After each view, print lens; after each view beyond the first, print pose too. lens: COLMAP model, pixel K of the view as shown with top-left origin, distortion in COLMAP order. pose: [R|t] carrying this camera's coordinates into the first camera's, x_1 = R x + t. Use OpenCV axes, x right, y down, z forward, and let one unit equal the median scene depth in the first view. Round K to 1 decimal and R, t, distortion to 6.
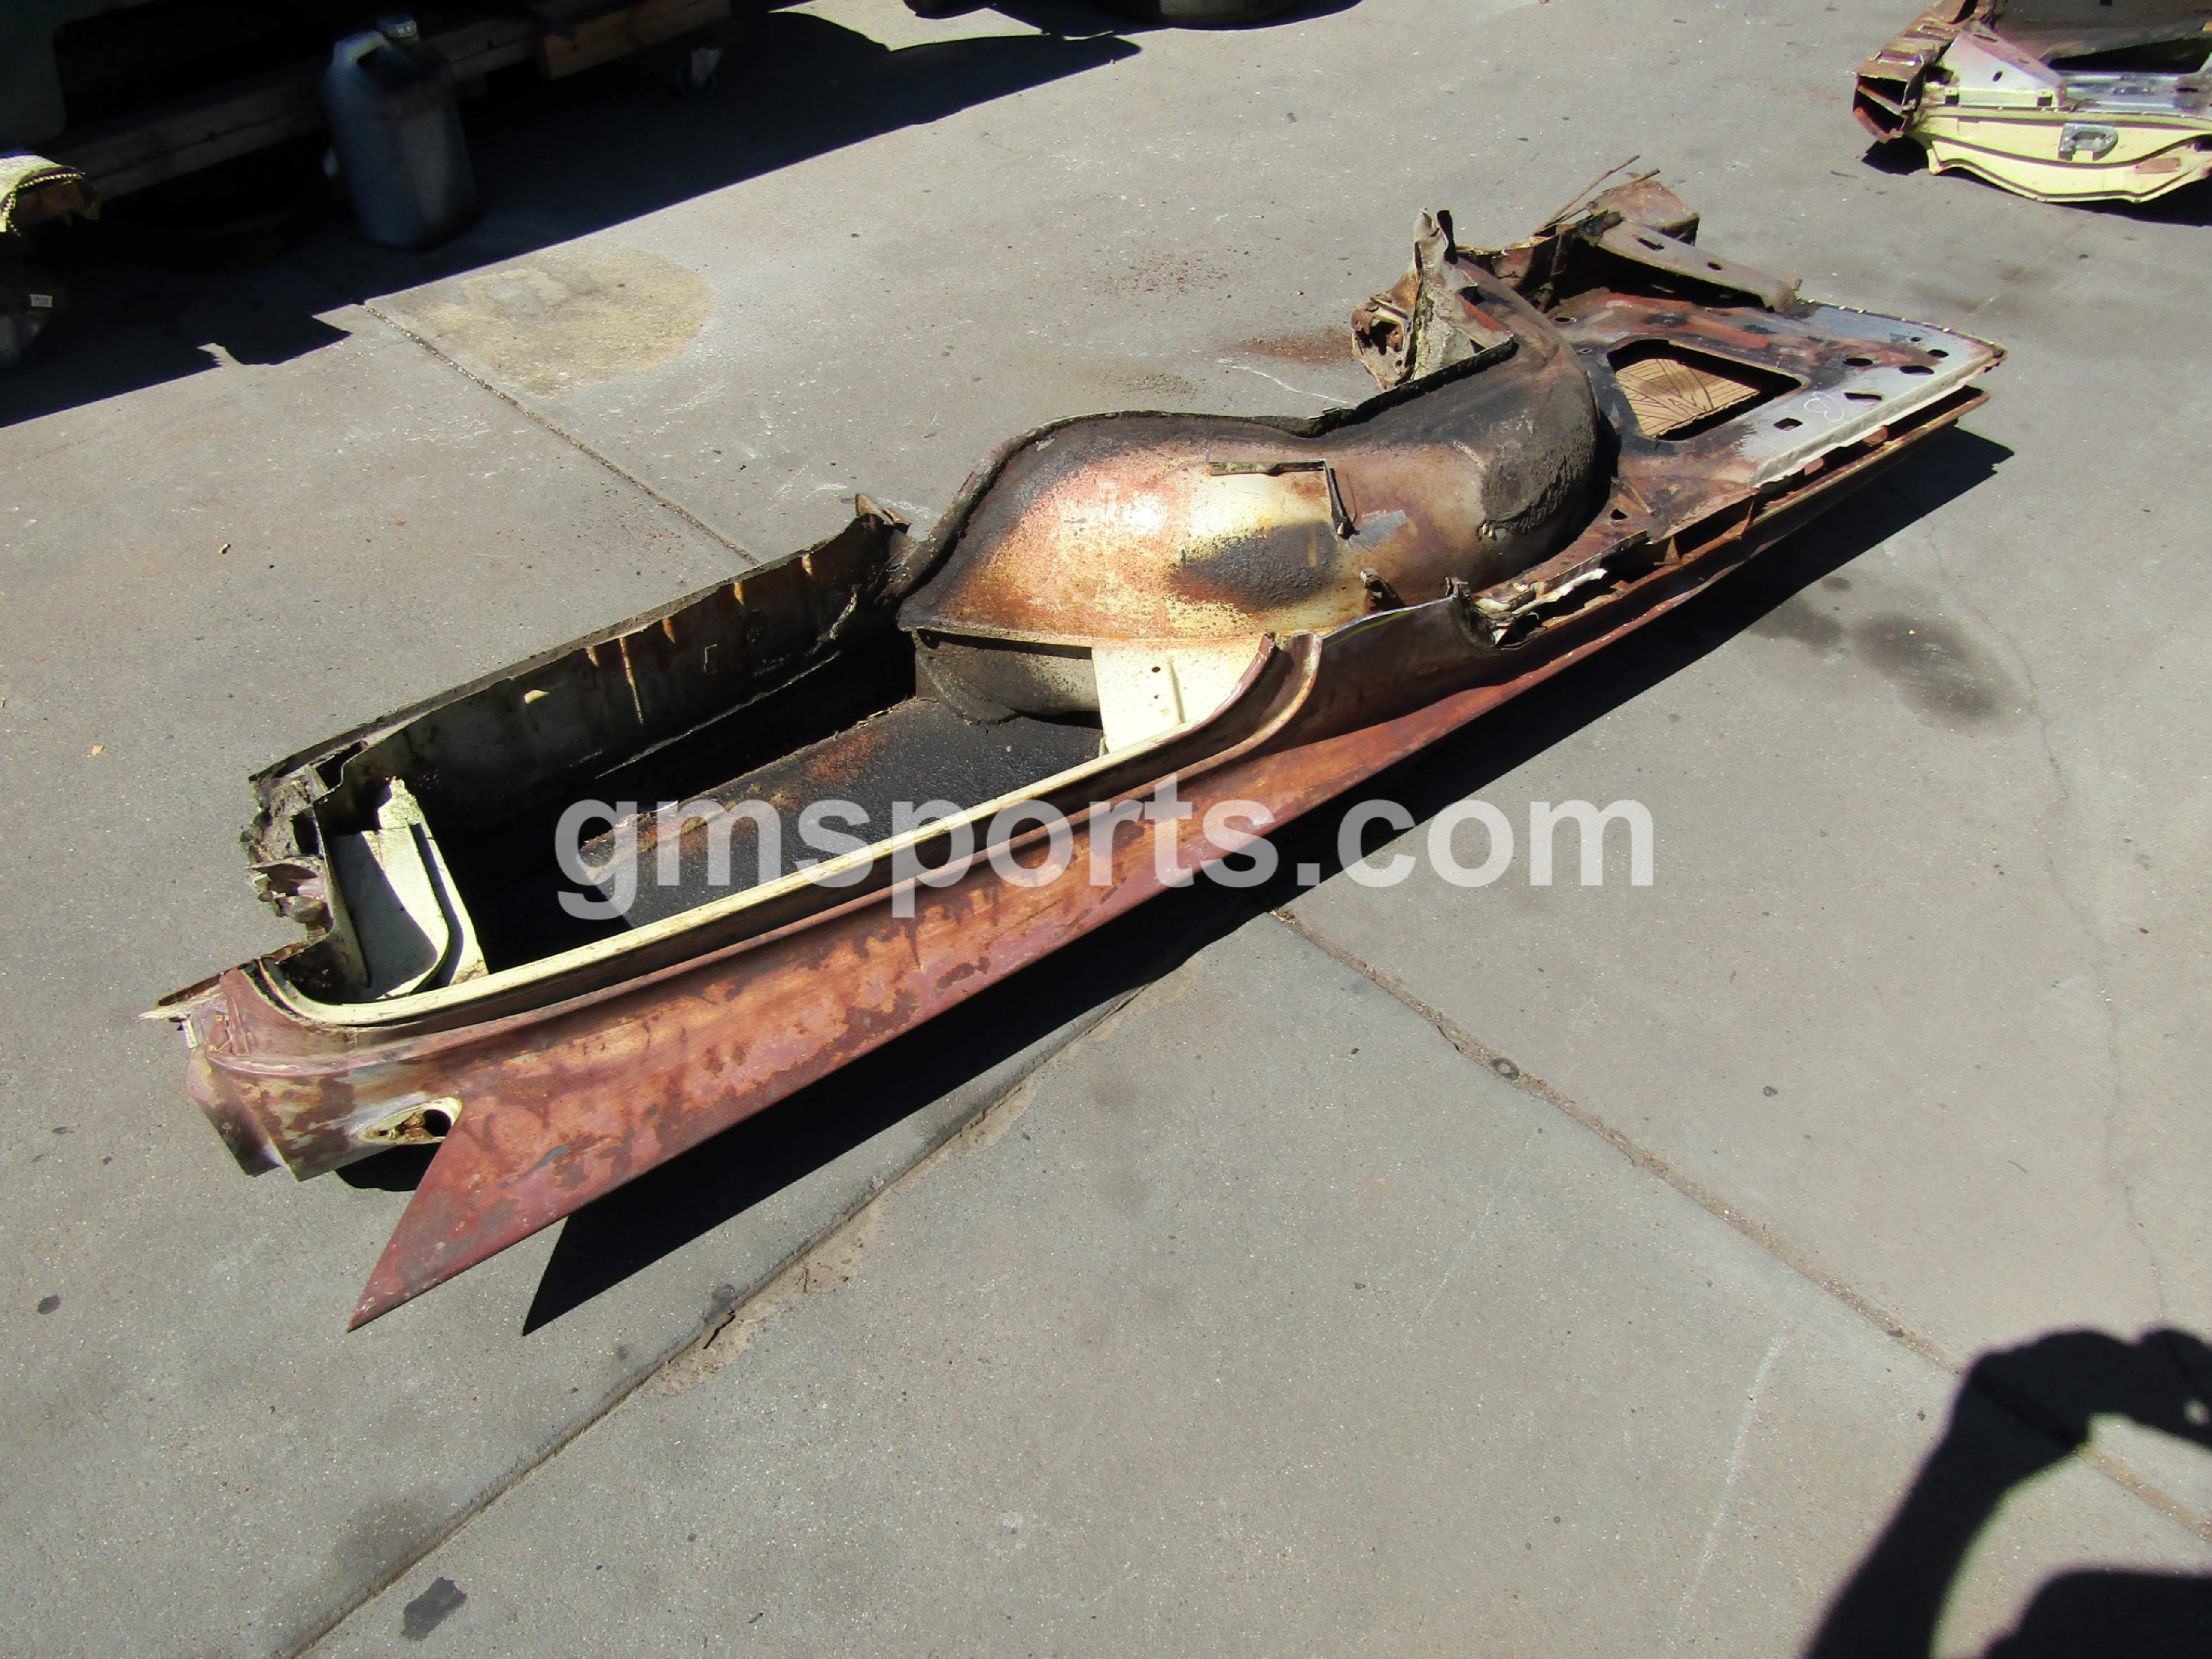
lens RADIAL K [[1579.1, 0, 1104.6], [0, 1579.1, 827.5], [0, 0, 1]] dist [0.000398, -0.008337]
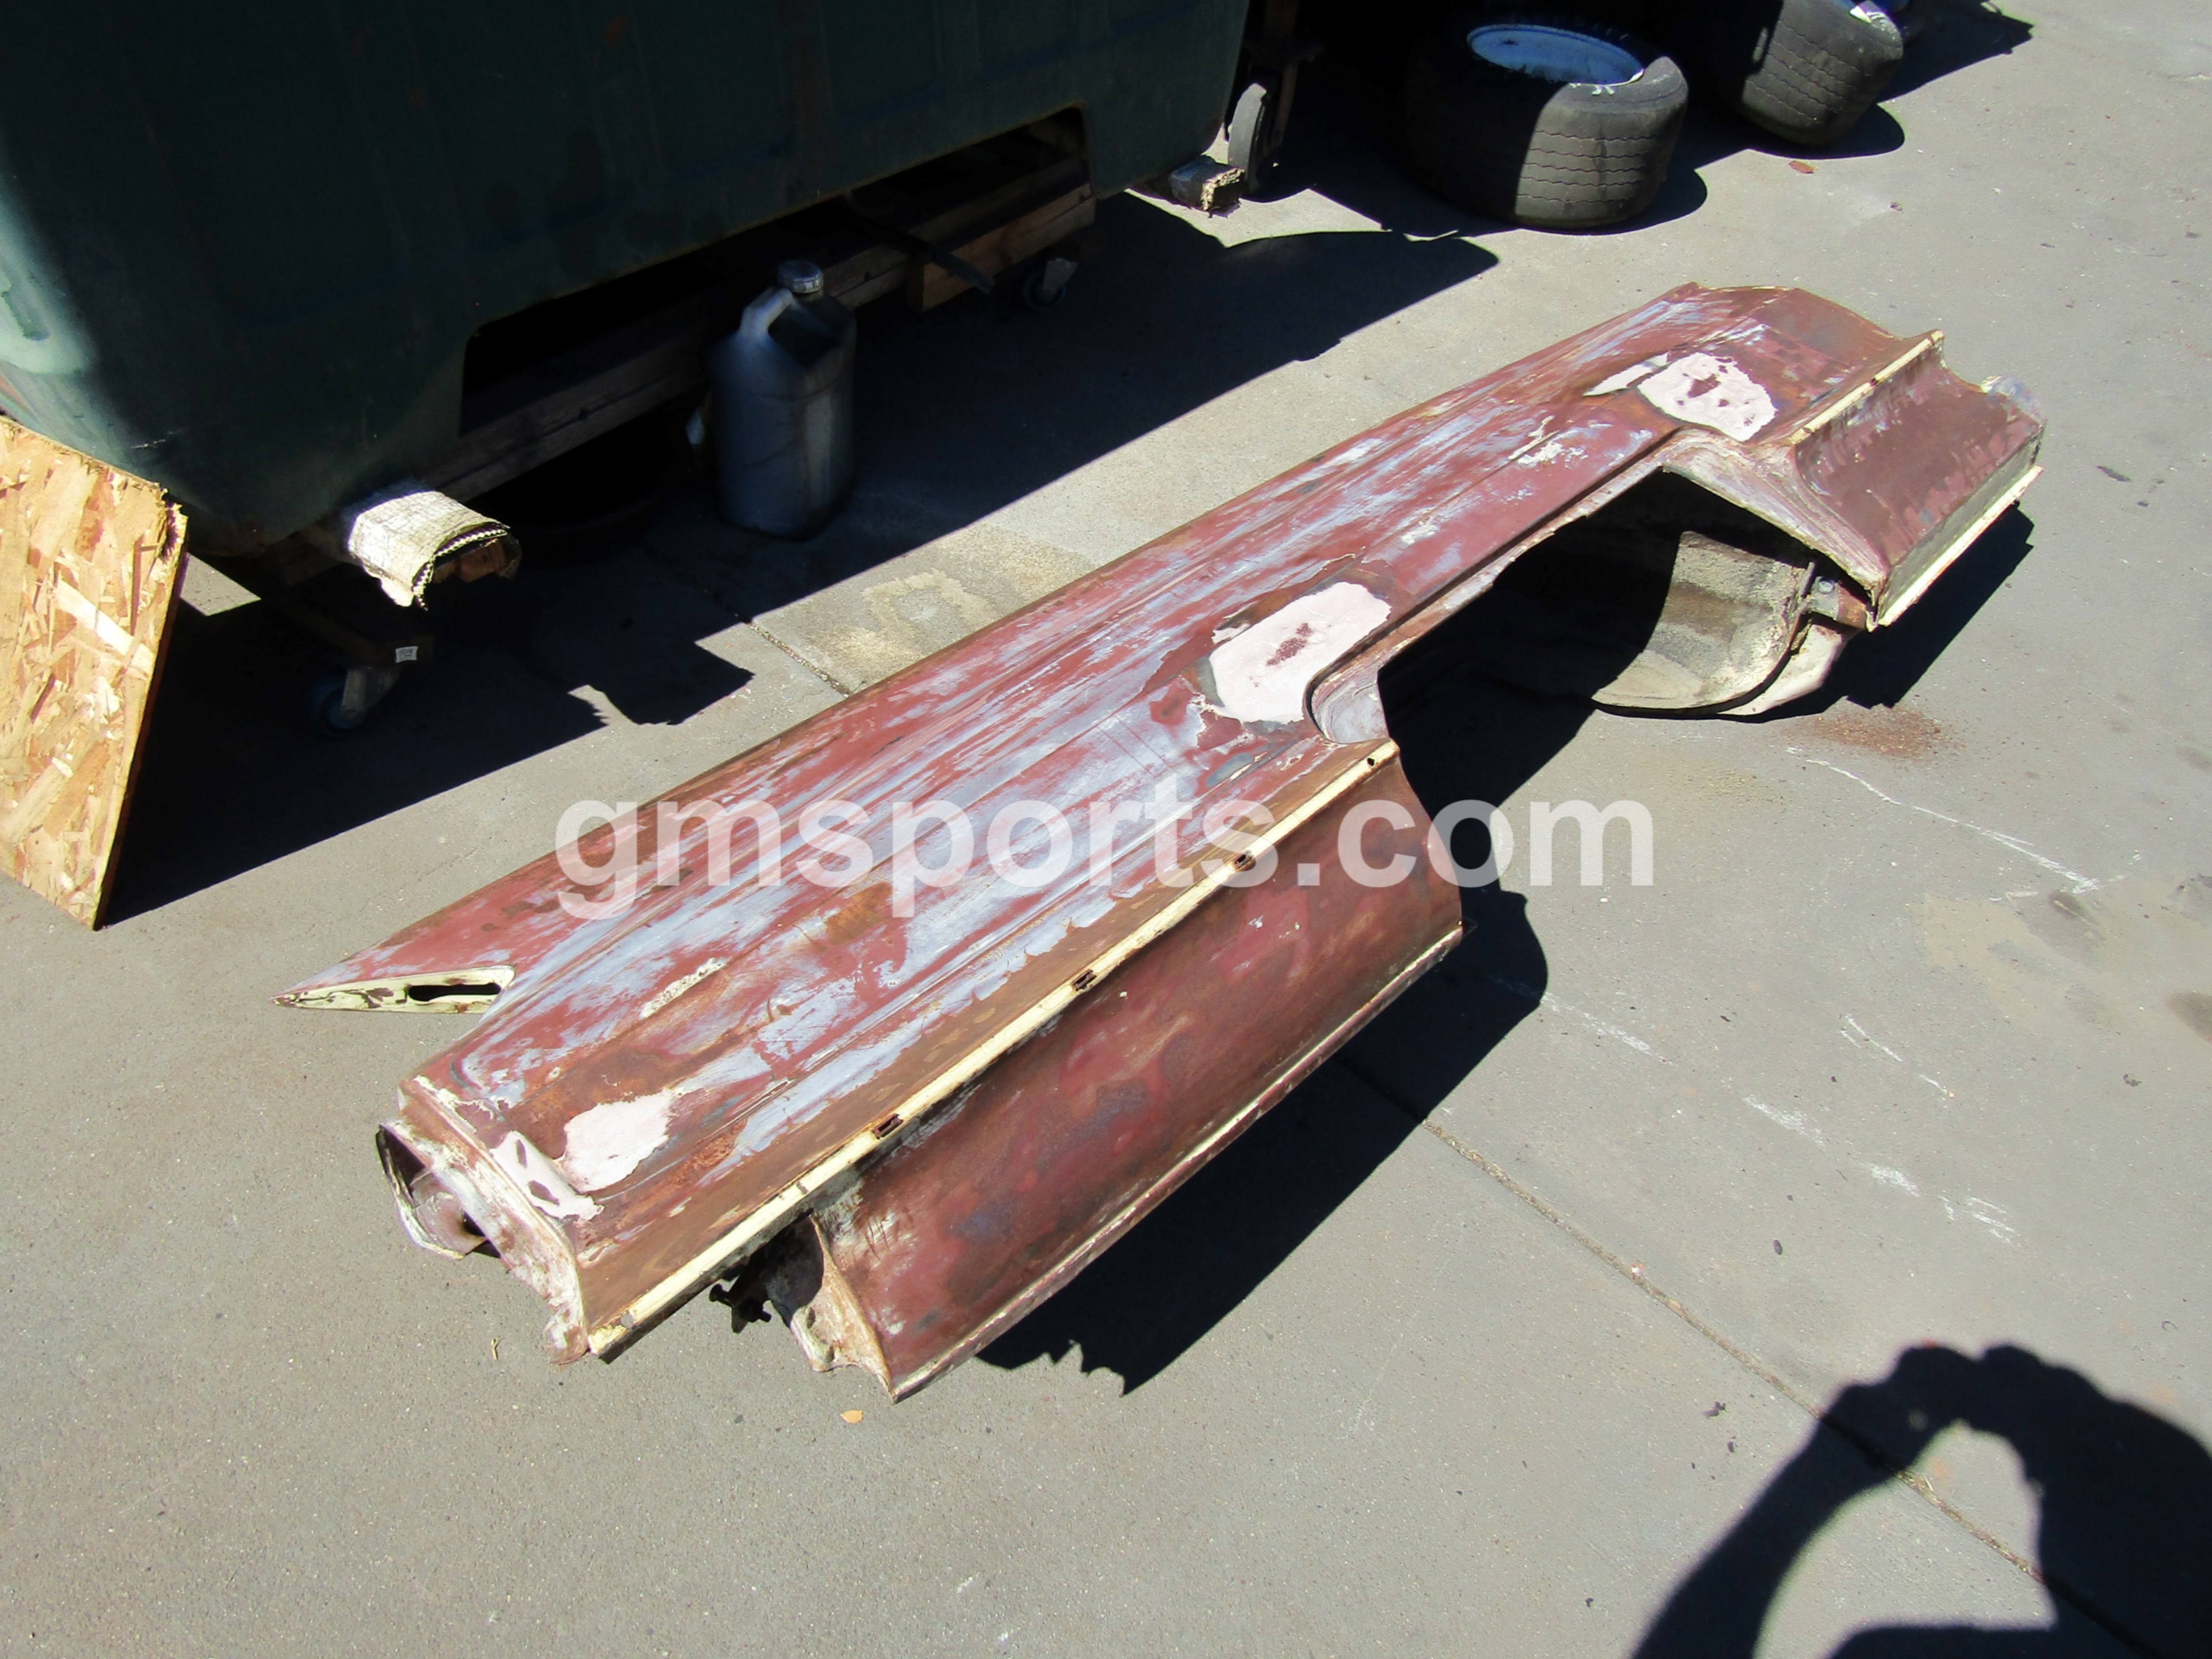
lens RADIAL K [[1579.1, 0, 1098.3], [0, 1579.1, 831.3], [0, 0, 1]] dist [0.000398, -0.008337]
pose [[0.997807, 0.044369, 0.049119, -0.379610], [-0.044669, 0.998989, 0.005027, -0.274711], [-0.048846, -0.007210, 0.998780, 0.207817]]
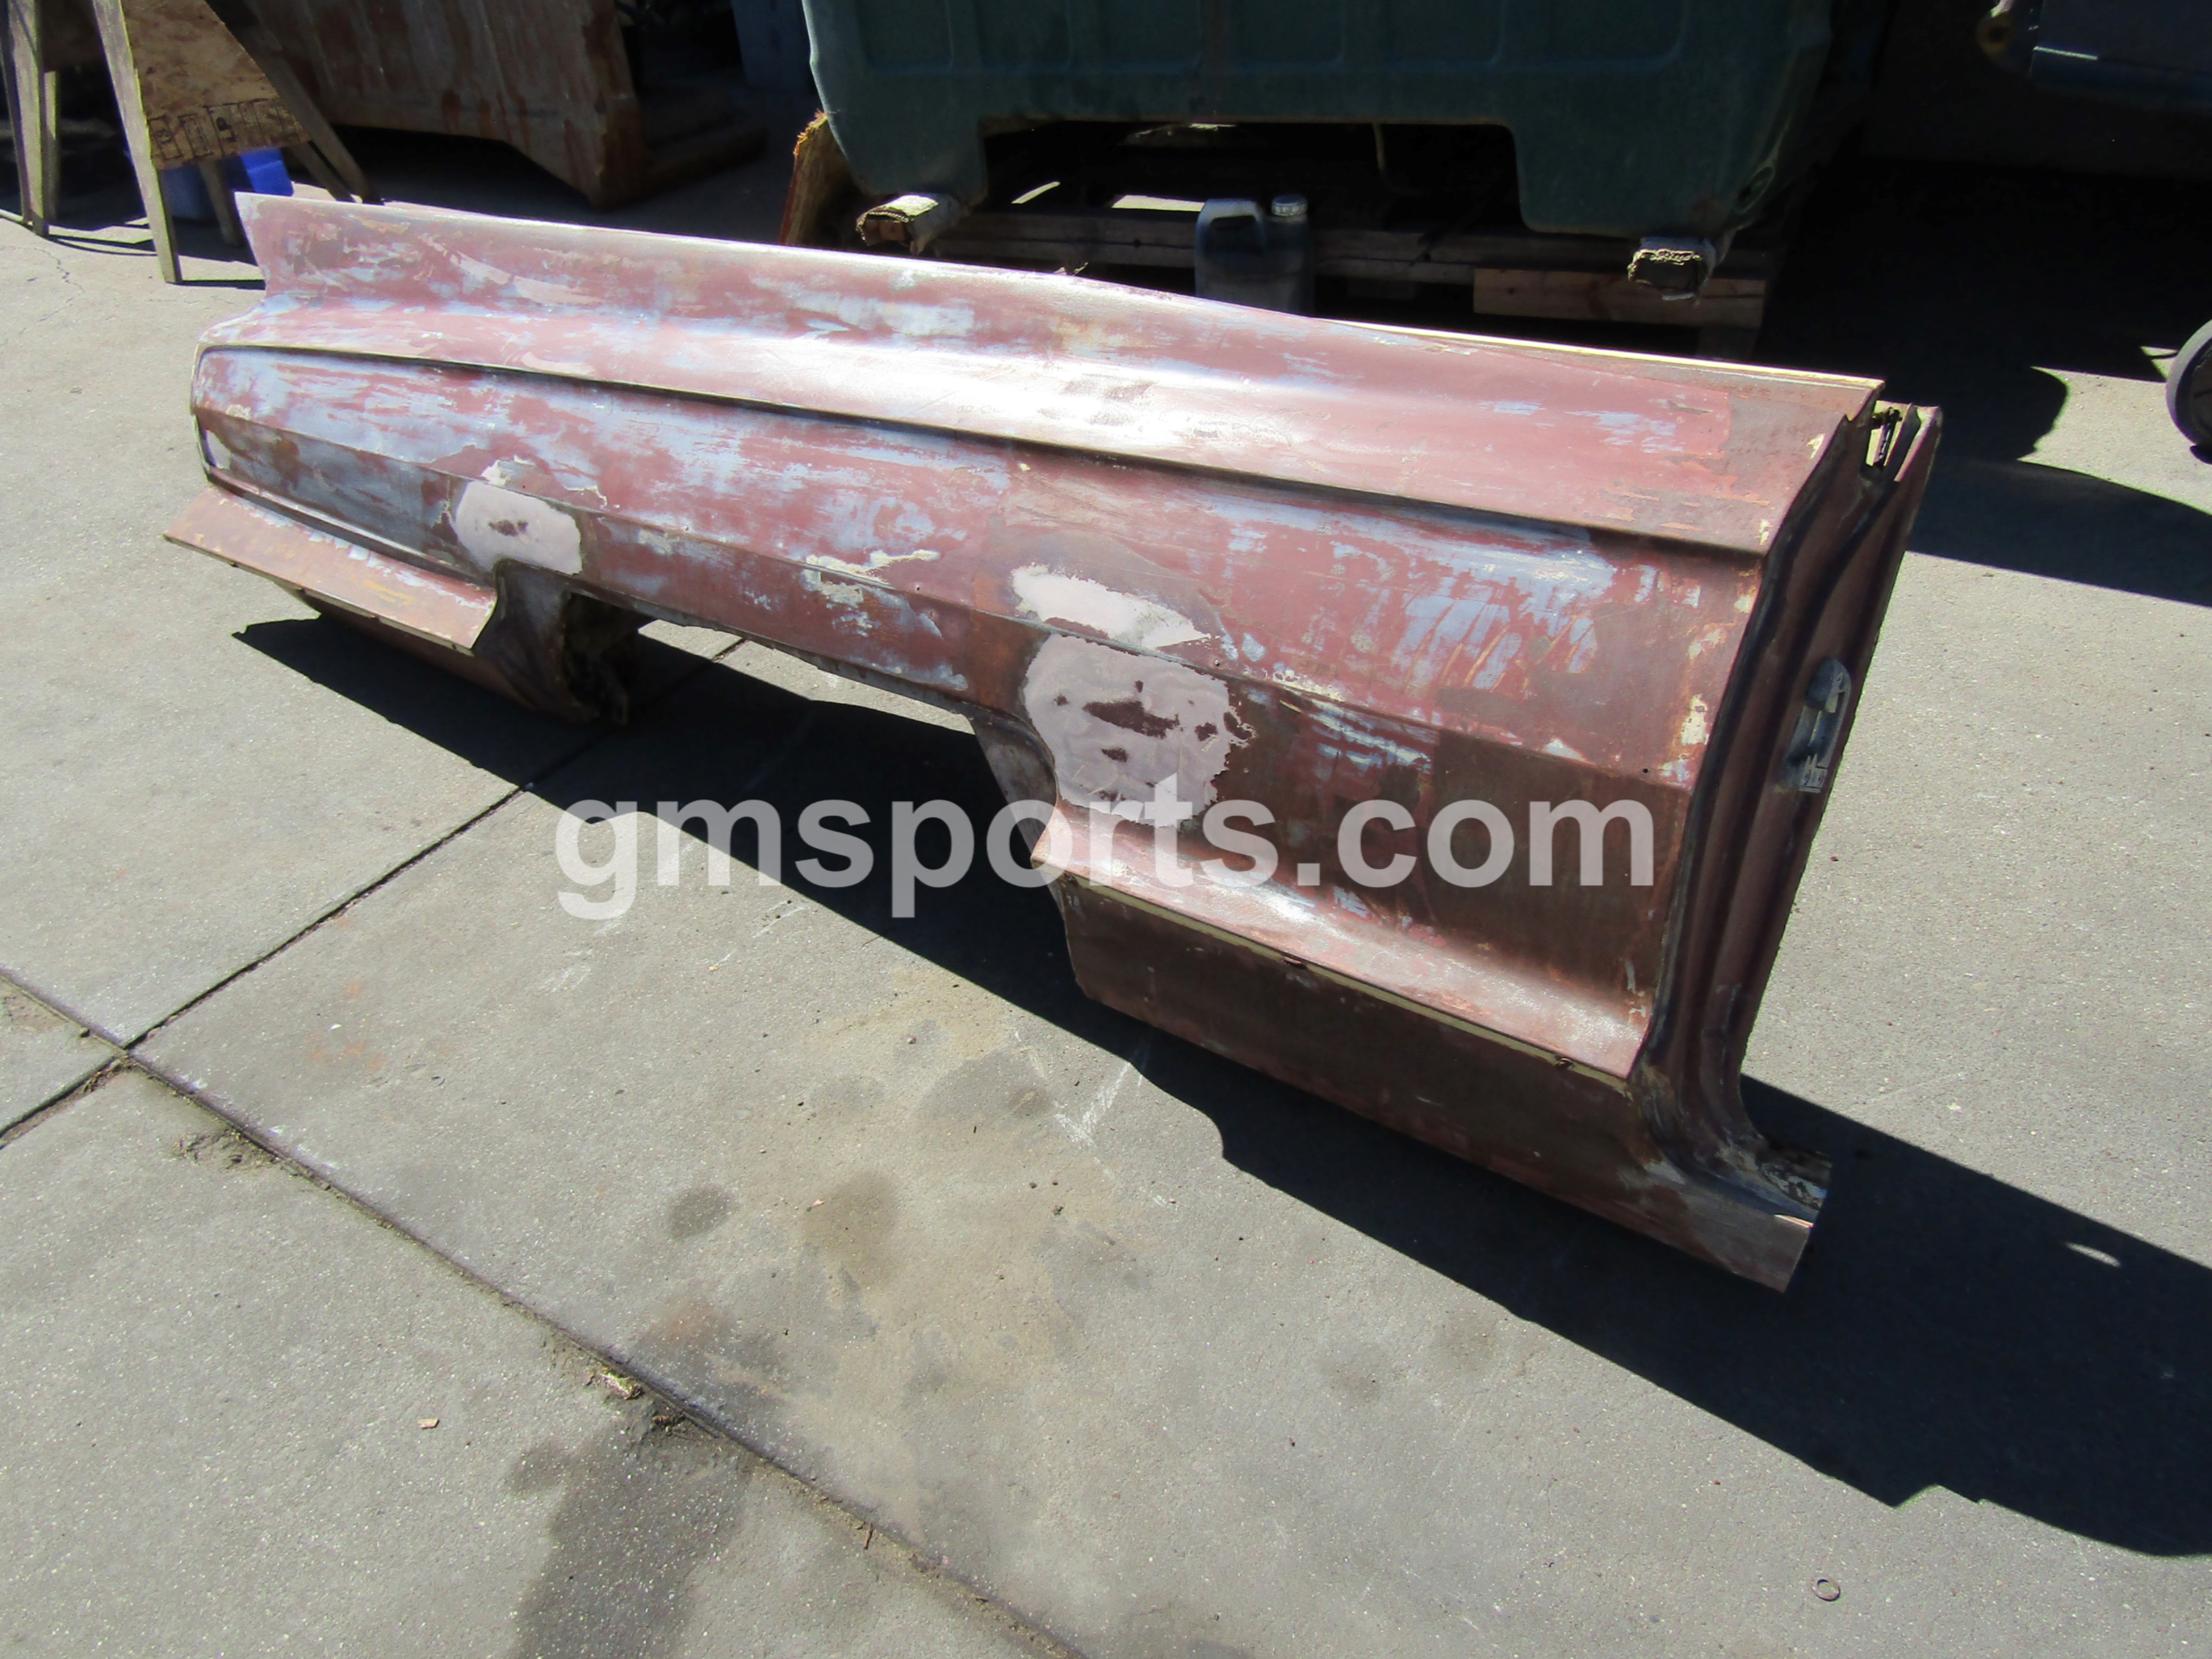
lens RADIAL K [[1579.1, 0, 1097.1], [0, 1579.1, 817.7], [0, 0, 1]] dist [0.000398, -0.008337]
pose [[0.172251, 0.550679, -0.816751, 0.700204], [-0.618524, 0.705776, 0.345411, -0.594698], [0.766653, 0.445683, 0.462179, 0.712866]]
